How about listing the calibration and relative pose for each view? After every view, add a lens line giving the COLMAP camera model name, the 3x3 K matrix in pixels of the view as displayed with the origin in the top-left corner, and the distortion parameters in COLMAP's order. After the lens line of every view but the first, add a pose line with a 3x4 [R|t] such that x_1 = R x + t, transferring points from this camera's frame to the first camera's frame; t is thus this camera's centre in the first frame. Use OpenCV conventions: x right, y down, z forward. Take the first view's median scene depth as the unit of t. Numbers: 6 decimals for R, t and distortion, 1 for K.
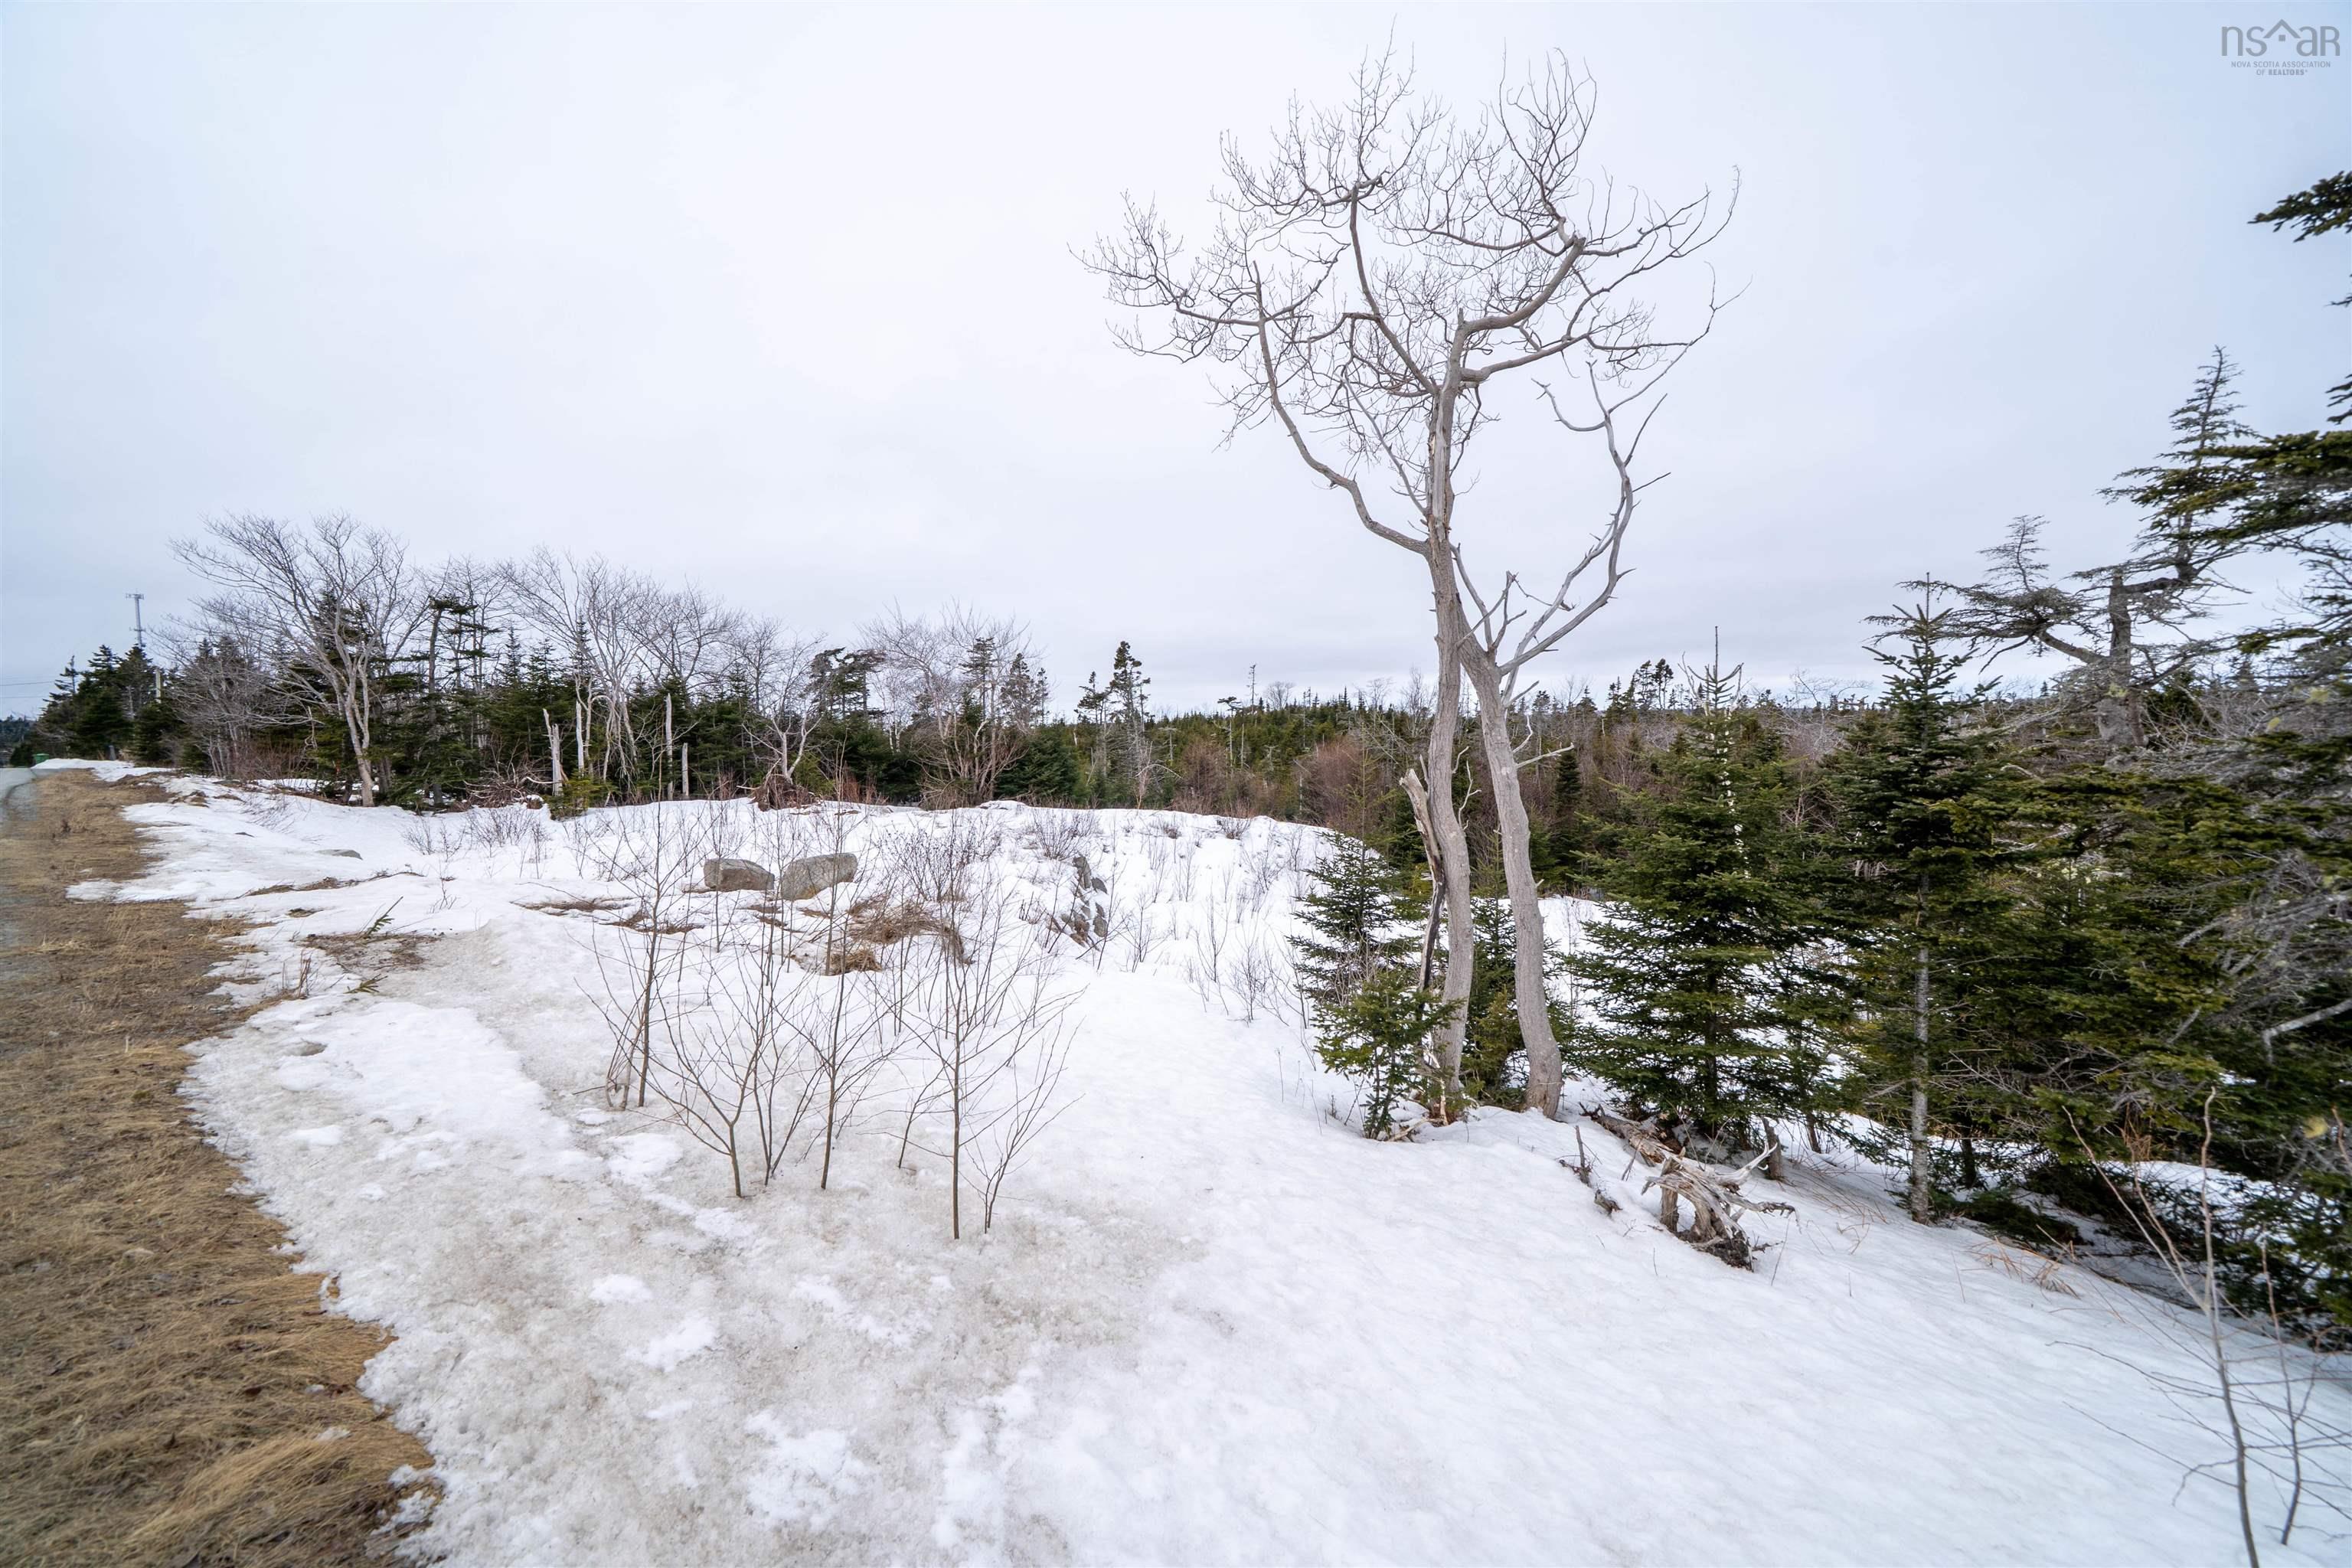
lens RADIAL K [[817.8, 0, 1172.3], [0, 817.8, 782.5], [0, 0, 1]] dist [-0.016472, 0.000558]
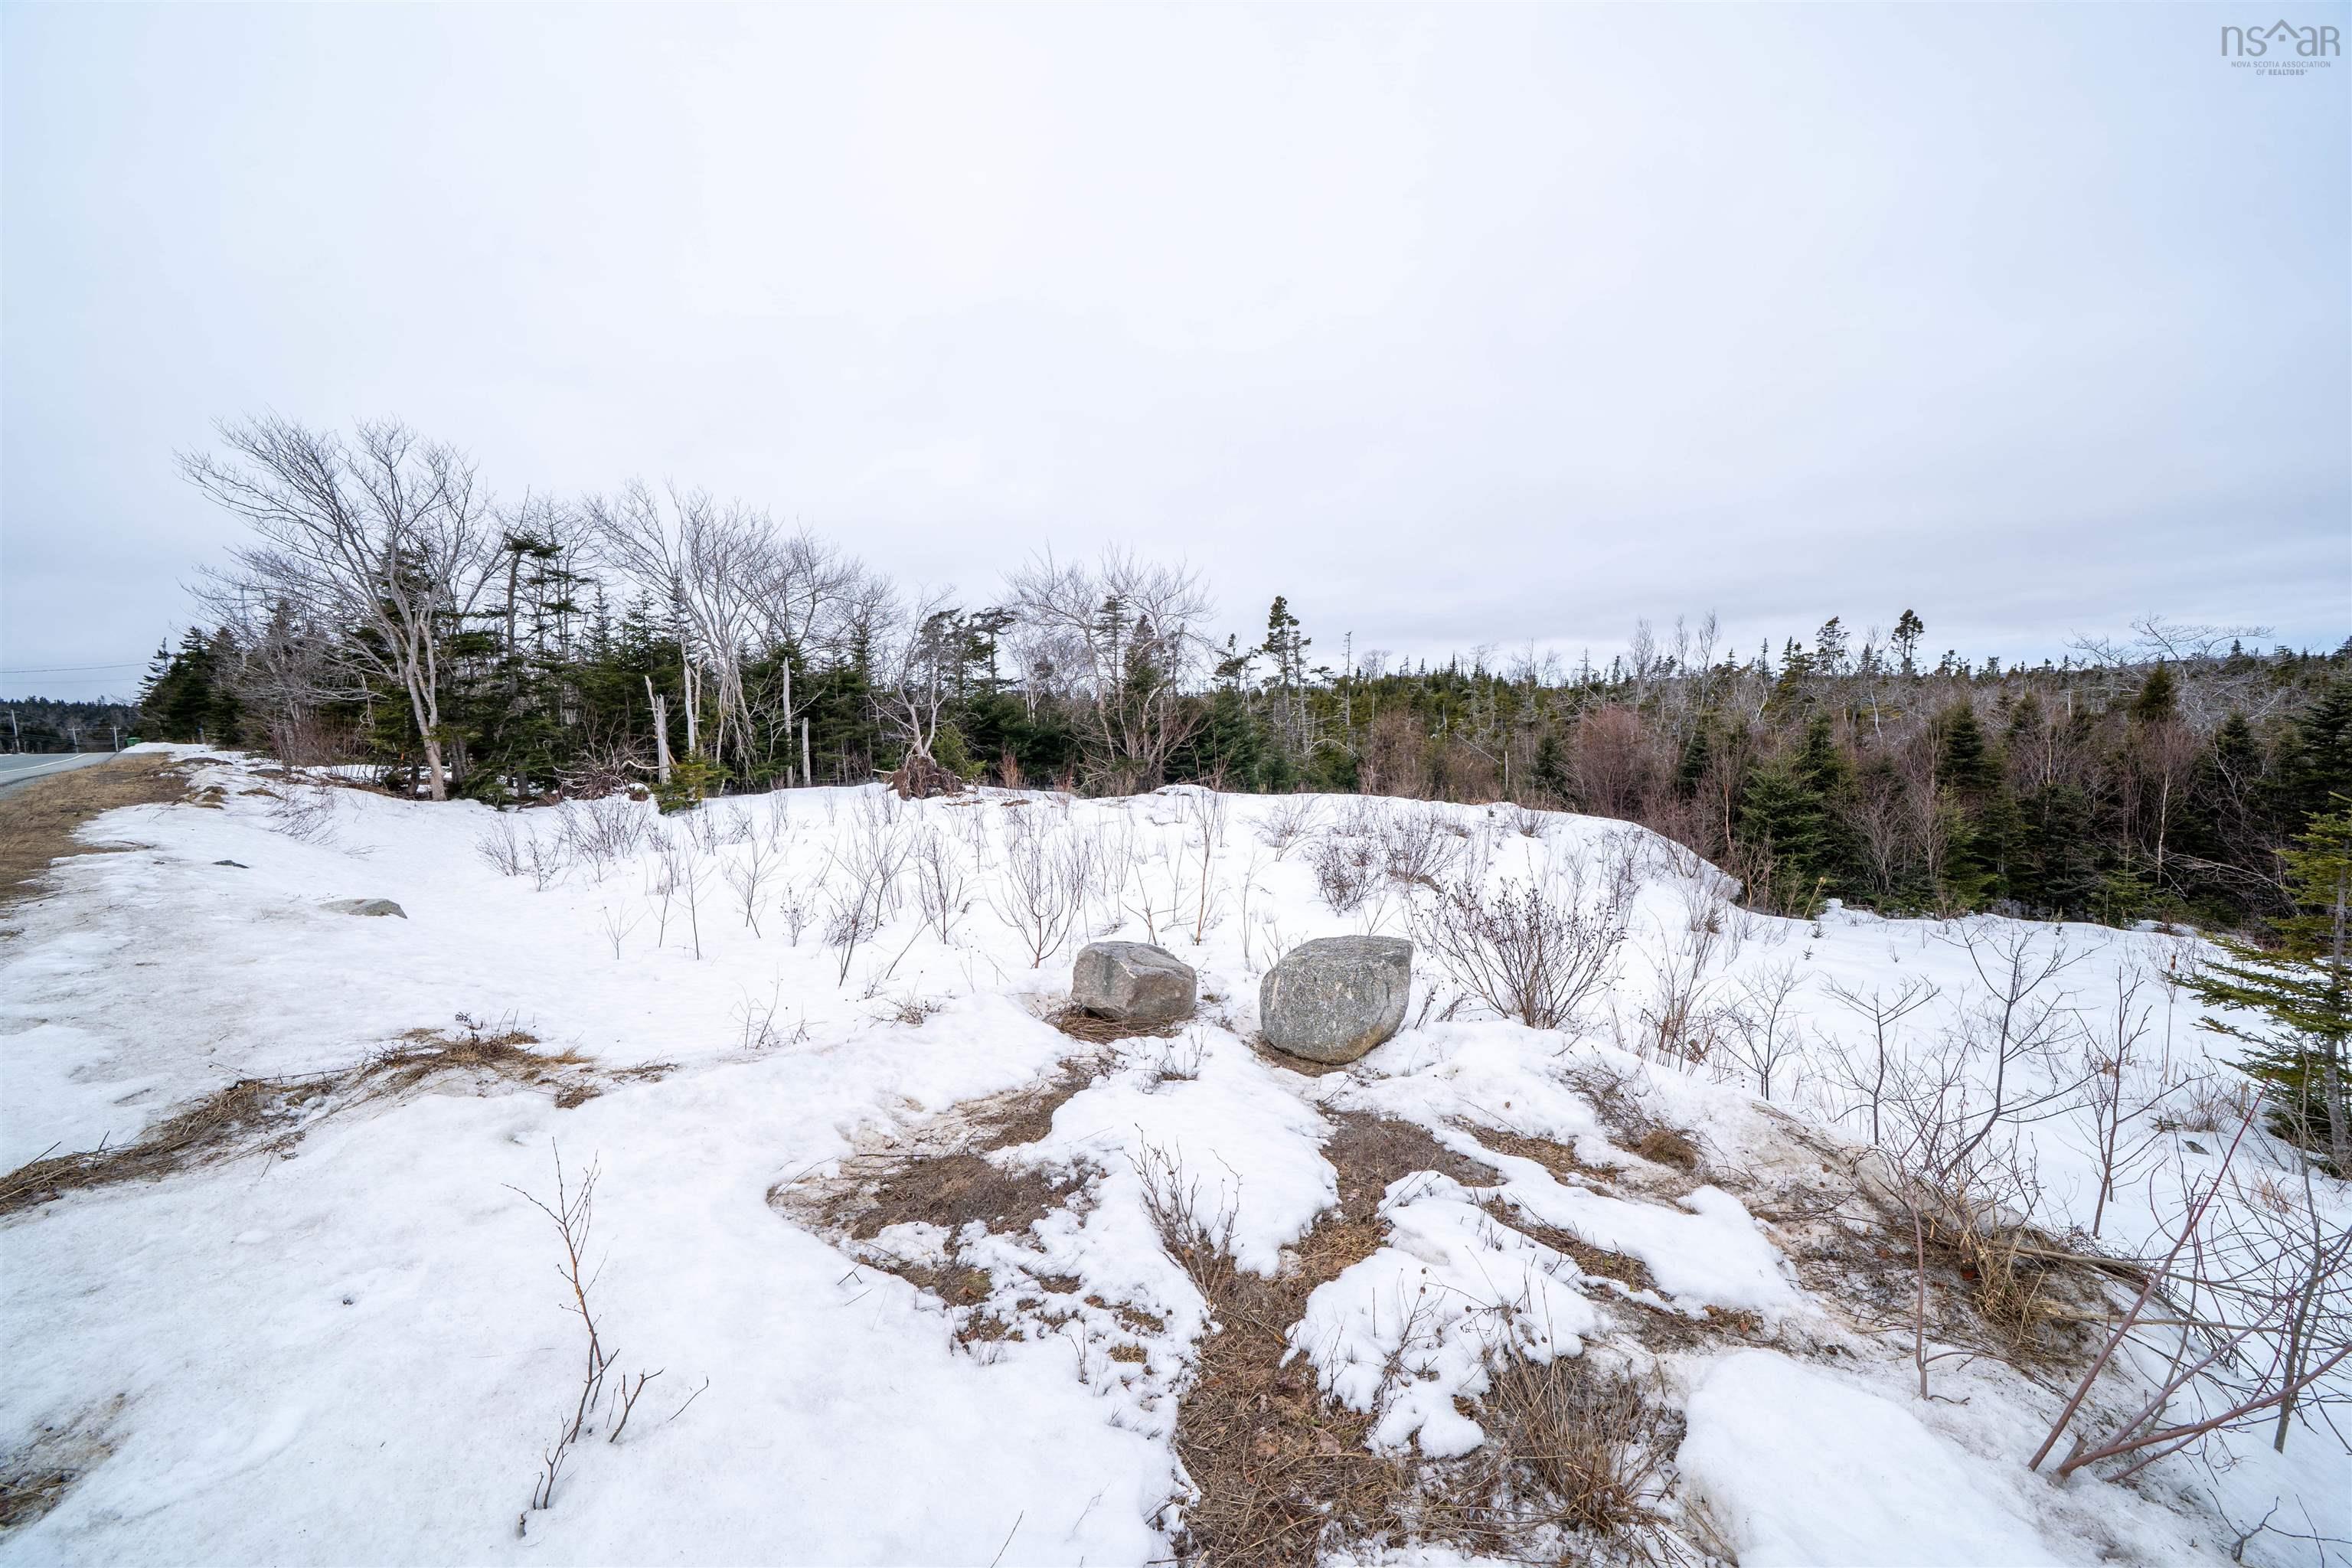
lens RADIAL K [[817.8, 0, 1178.0], [0, 817.8, 781.5], [0, 0, 1]] dist [-0.016472, 0.000558]
pose [[0.998387, -0.004625, -0.056589, -0.190142], [0.006318, 0.999537, 0.029772, -0.006307], [0.056425, -0.030082, 0.997954, 0.207594]]
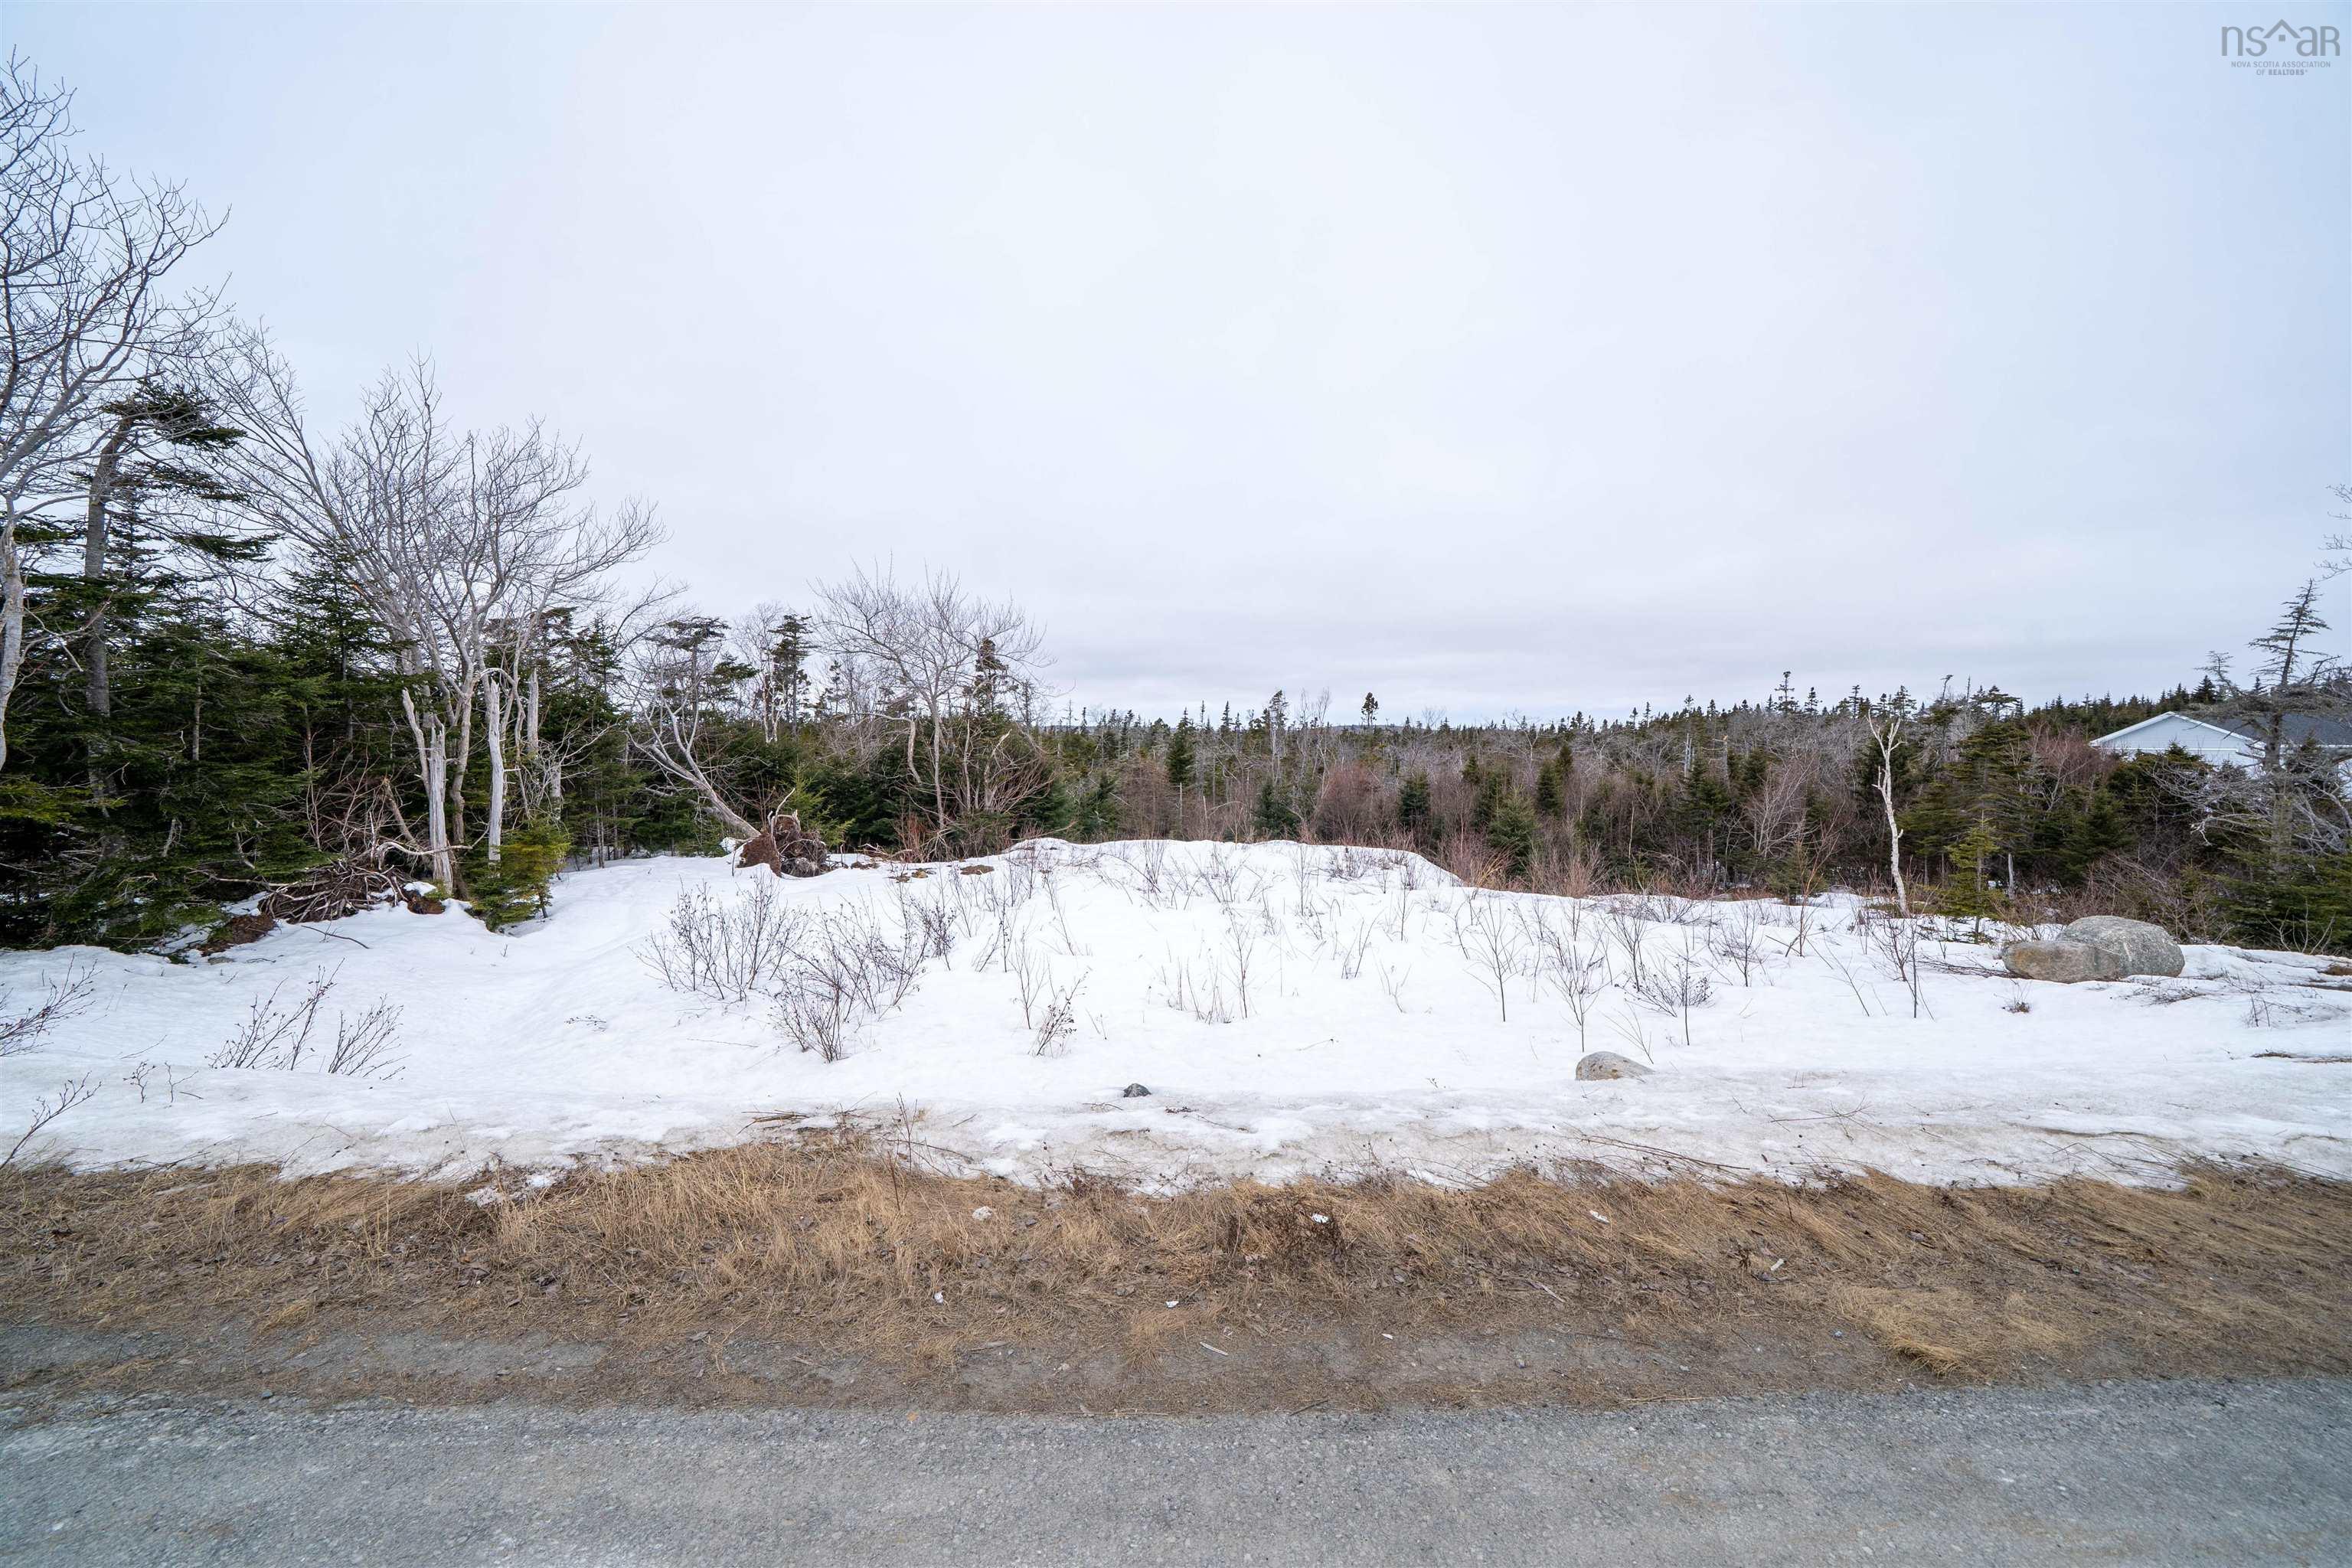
lens RADIAL K [[817.8, 0, 1176.4], [0, 817.8, 781.7], [0, 0, 1]] dist [-0.016472, 0.000558]
pose [[0.792670, -0.012270, 0.609527, -0.670549], [0.021587, 0.999735, -0.007948, -0.025508], [-0.609269, 0.019458, 0.792725, 0.358721]]
